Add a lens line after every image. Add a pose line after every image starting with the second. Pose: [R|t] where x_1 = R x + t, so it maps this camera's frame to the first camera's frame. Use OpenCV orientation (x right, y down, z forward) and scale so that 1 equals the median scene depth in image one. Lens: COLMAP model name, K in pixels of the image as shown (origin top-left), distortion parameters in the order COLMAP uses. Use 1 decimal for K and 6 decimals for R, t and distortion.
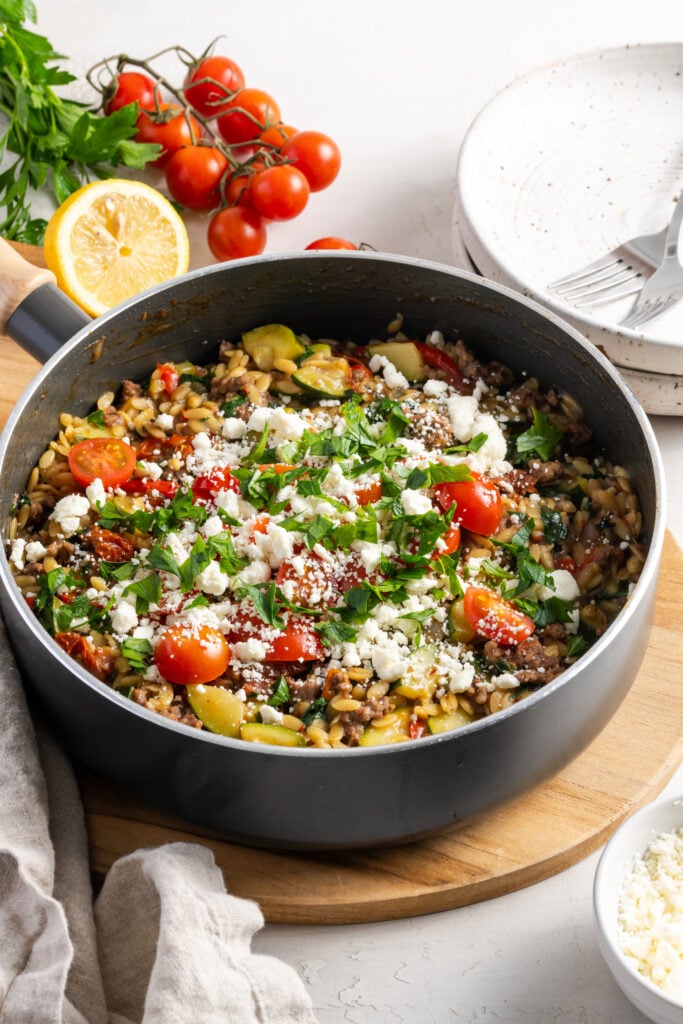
lens RADIAL K [[3188.3, 0, 337.0], [0, 3188.3, 511.3], [0, 0, 1]] dist [0.008317, 0.000000]
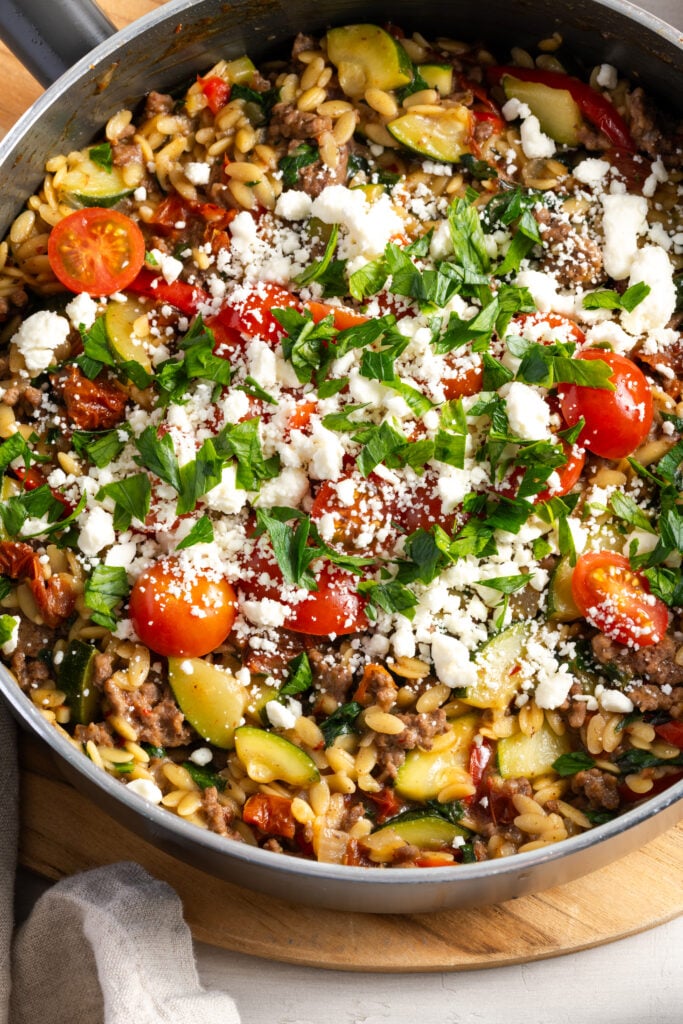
lens RADIAL K [[3188.3, 0, 342.7], [0, 3188.3, 511.1], [0, 0, 1]] dist [0.008317, 0.000000]
pose [[0.990869, 0.126798, -0.045842, 0.019608], [-0.094758, 0.896765, 0.432243, -0.279565], [0.095917, -0.423952, 0.900591, 0.361558]]
